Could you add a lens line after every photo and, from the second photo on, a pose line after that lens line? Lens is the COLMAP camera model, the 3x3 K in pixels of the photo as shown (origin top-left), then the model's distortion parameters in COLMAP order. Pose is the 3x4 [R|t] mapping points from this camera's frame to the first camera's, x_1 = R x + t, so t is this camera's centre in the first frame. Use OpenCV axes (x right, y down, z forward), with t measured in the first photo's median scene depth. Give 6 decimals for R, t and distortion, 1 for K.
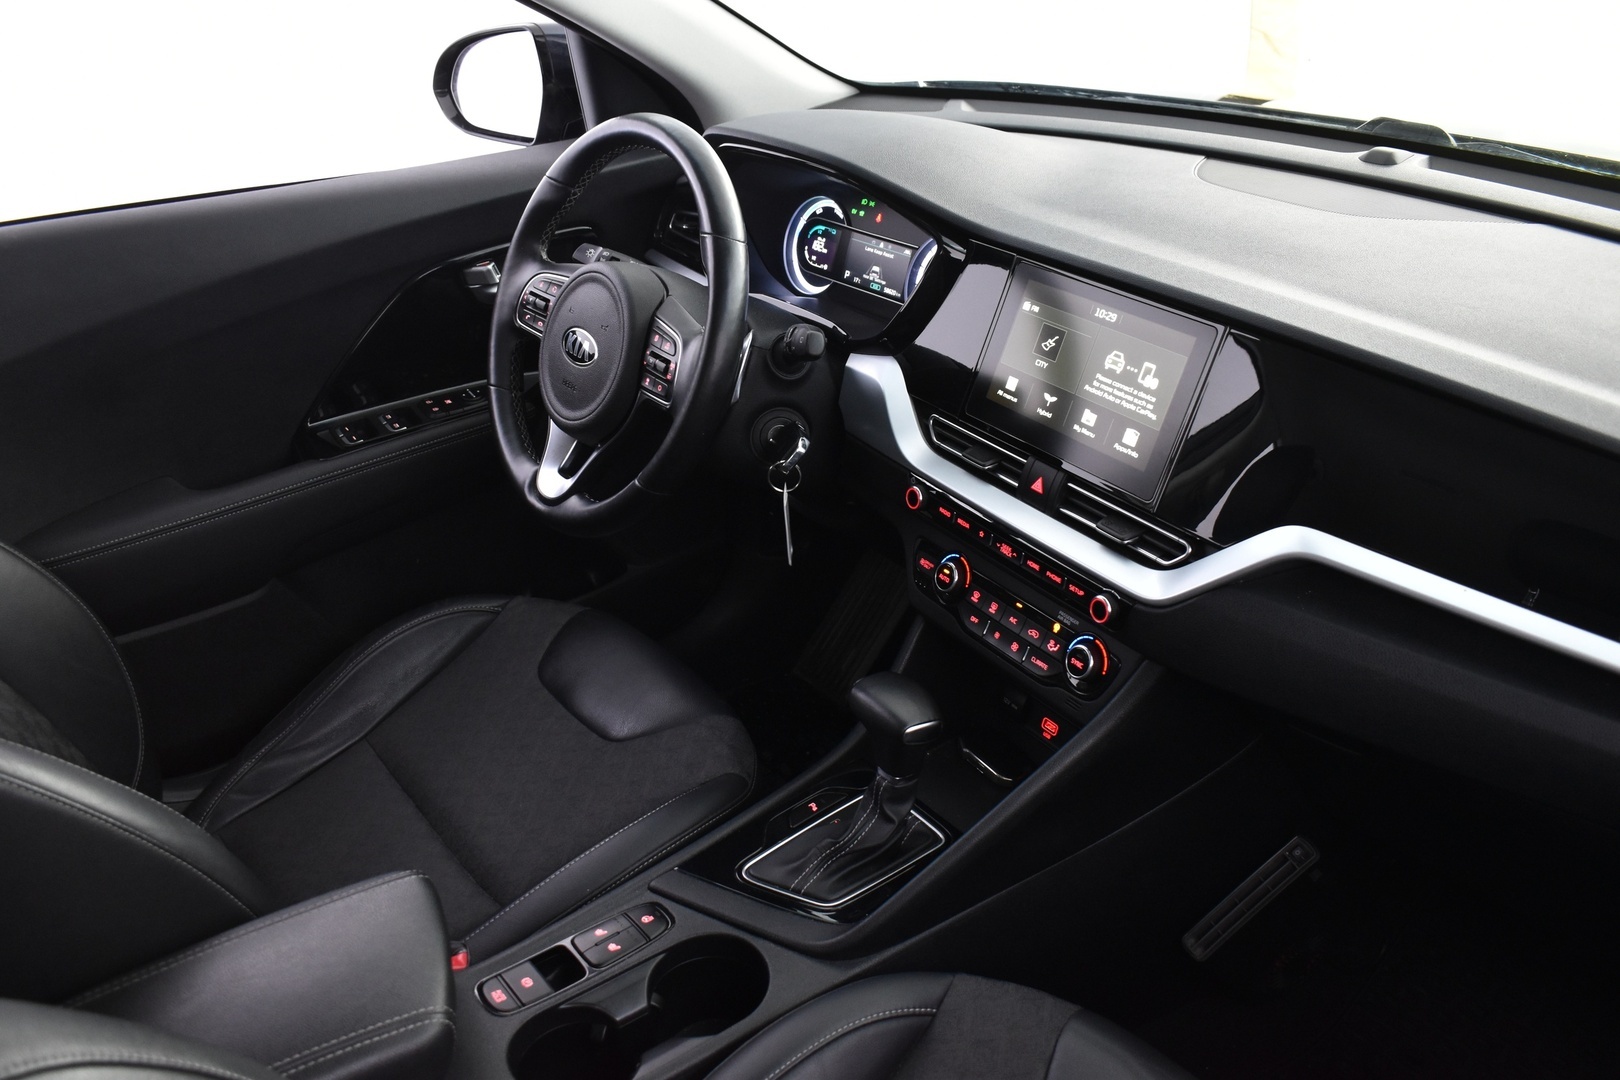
lens RADIAL K [[1333.4, 0, 810.0], [0, 1333.4, 540.0], [0, 0, 1]] dist [-0.102026, 0.001316]
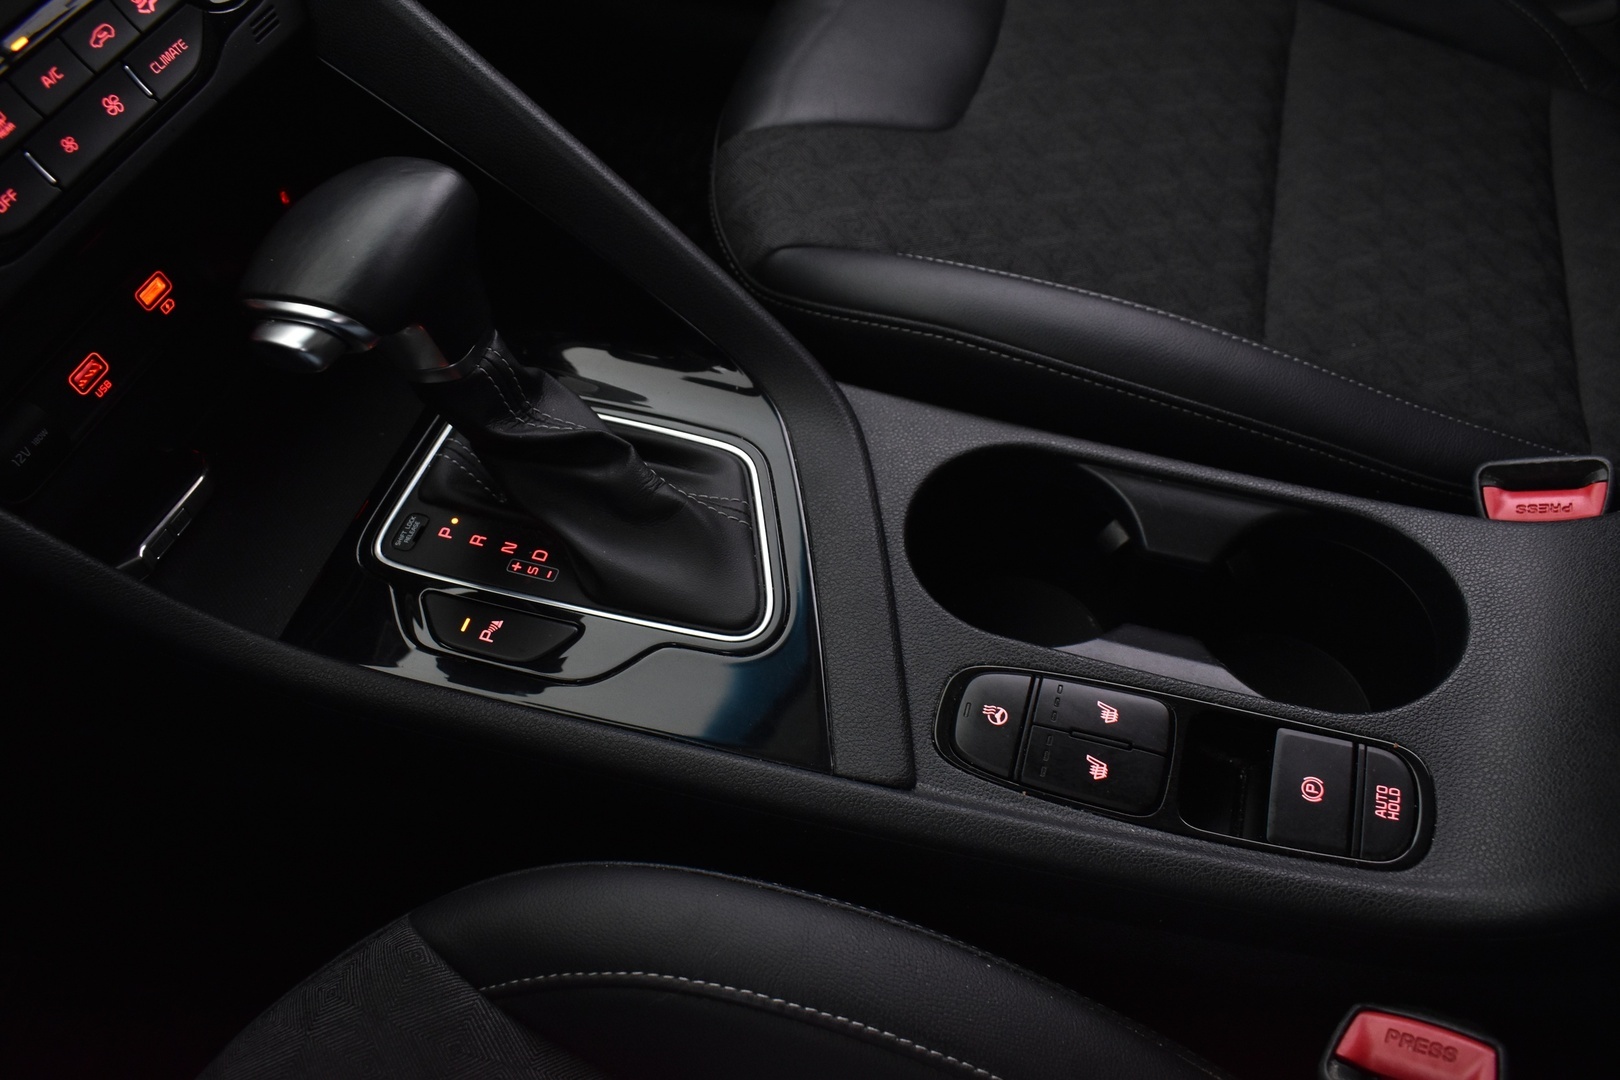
lens RADIAL K [[1252.4, 0, 810.0], [0, 1252.4, 540.0], [0, 0, 1]] dist [-0.101272, 0.007191]
pose [[-0.586377, -0.605598, 0.537971, -0.253573], [0.446402, 0.312593, 0.838457, -0.091739], [-0.675934, 0.731803, 0.087043, 0.900435]]
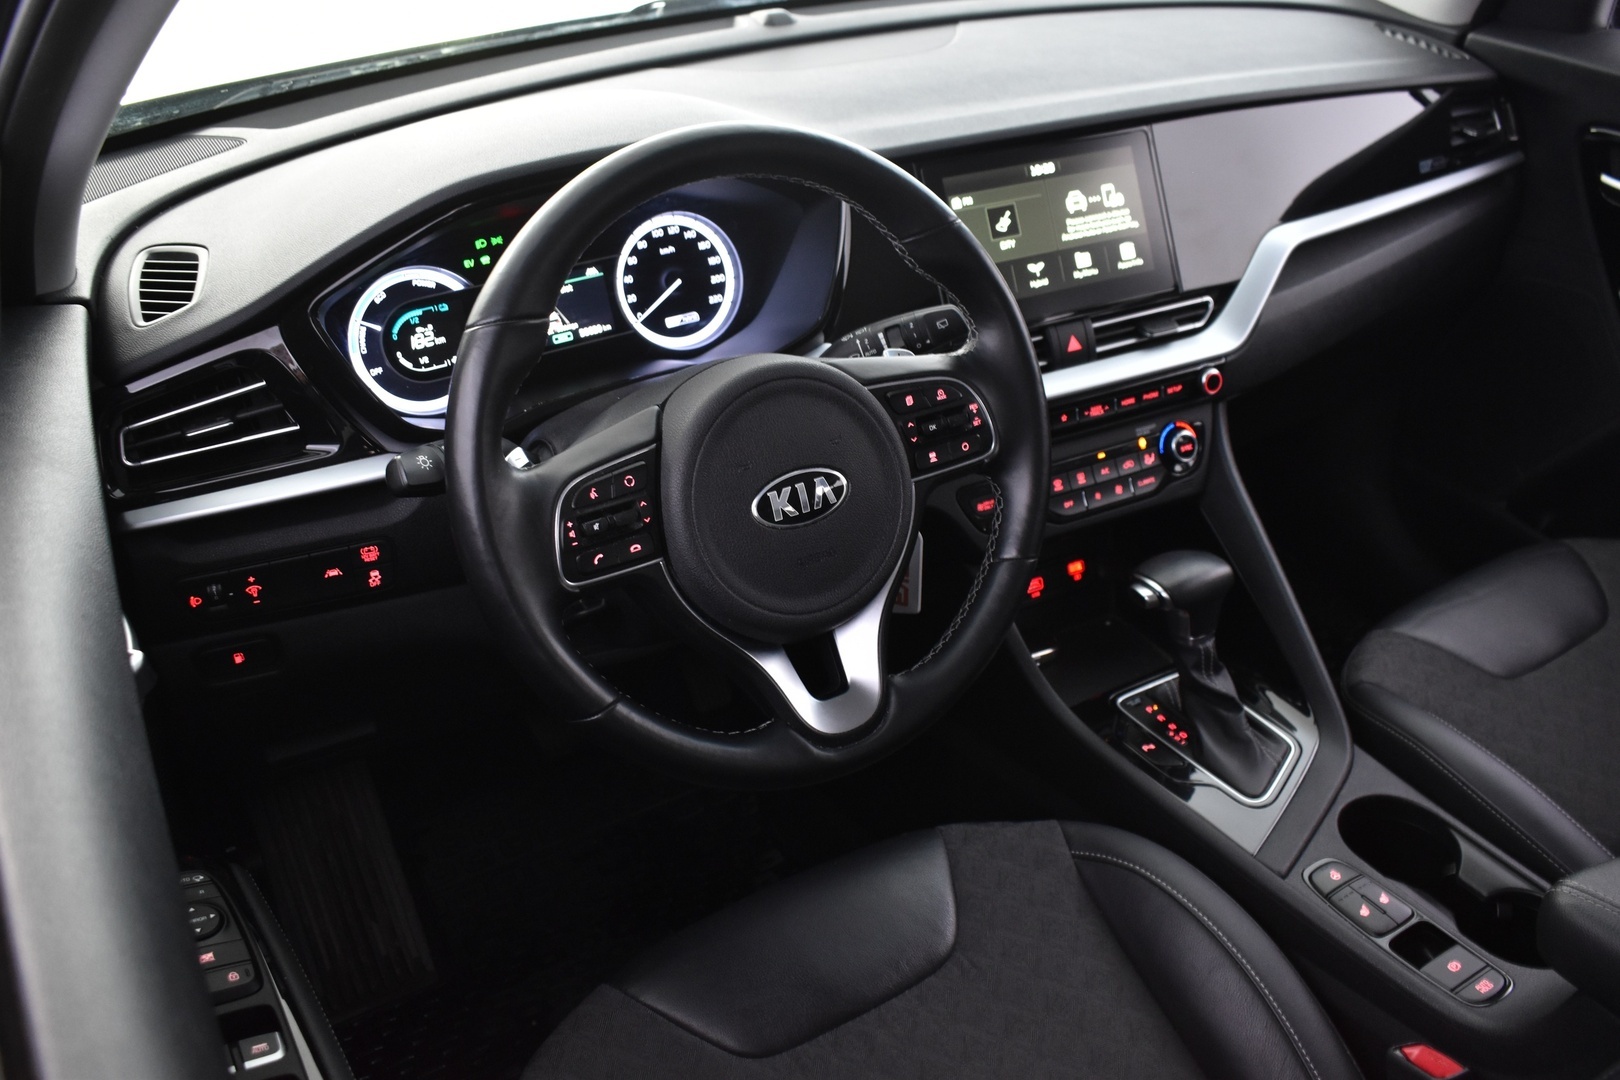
lens RADIAL K [[1433.6, 0, 810.0], [0, 1433.6, 540.0], [0, 0, 1]] dist [-0.086066, -0.002891]
pose [[0.095045, -0.476336, 0.874111, -0.848470], [0.483943, 0.789450, 0.377581, -0.419589], [-0.869923, 0.387133, 0.305553, 0.865512]]
